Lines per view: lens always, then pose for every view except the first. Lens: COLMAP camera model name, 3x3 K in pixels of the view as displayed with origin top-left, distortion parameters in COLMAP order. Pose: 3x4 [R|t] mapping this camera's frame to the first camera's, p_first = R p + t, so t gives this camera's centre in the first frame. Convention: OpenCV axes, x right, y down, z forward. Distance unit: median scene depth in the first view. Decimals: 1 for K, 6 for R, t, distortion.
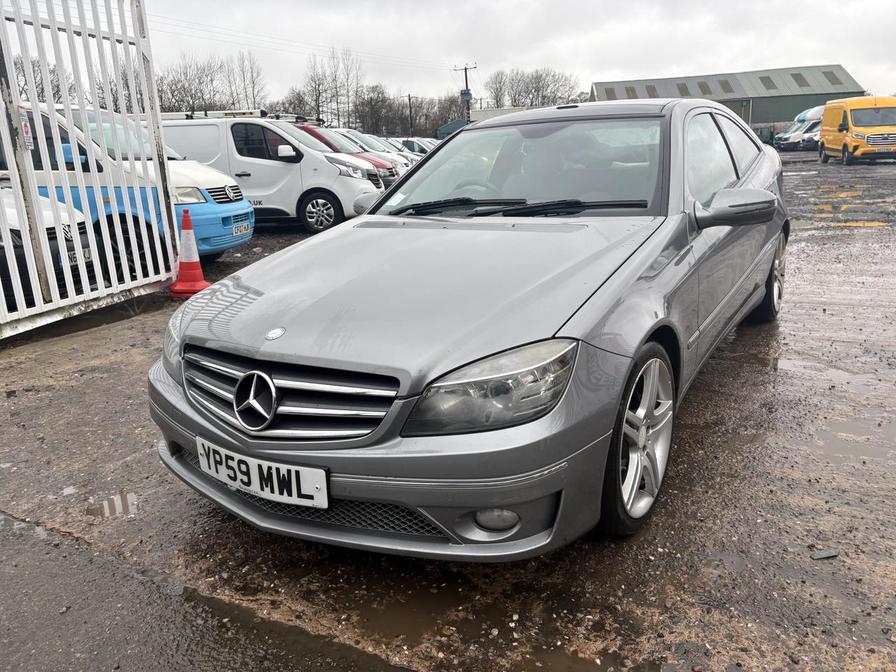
lens RADIAL K [[677.3, 0, 453.7], [0, 677.3, 332.1], [0, 0, 1]] dist [0.040321, -0.028083]
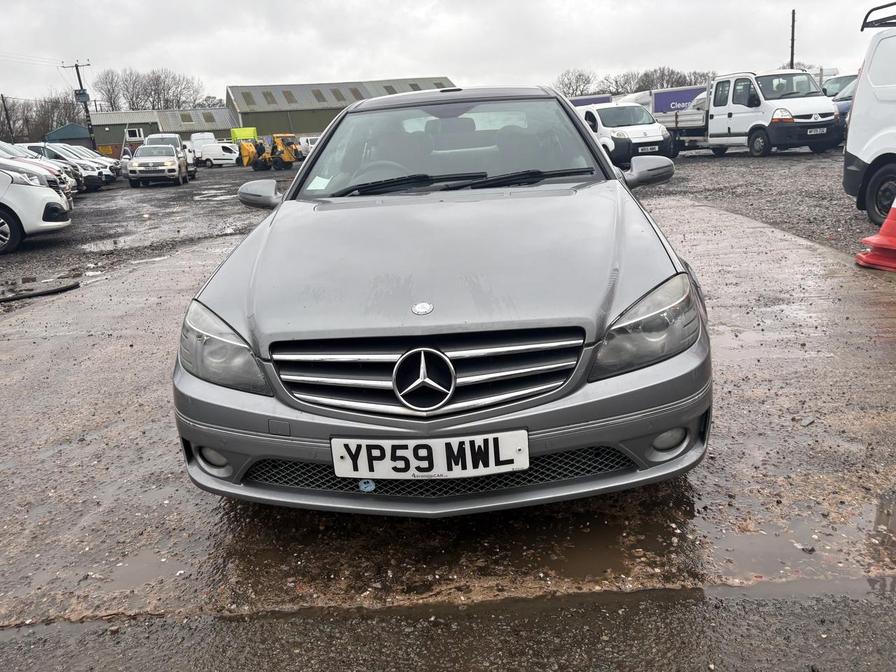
lens RADIAL K [[677.3, 0, 453.7], [0, 677.3, 332.1], [0, 0, 1]] dist [0.040321, -0.028083]
pose [[0.874175, -0.145167, 0.463406, -0.686163], [0.148672, 0.988456, 0.029188, 0.015865], [-0.462293, 0.043380, 0.885665, 0.154990]]
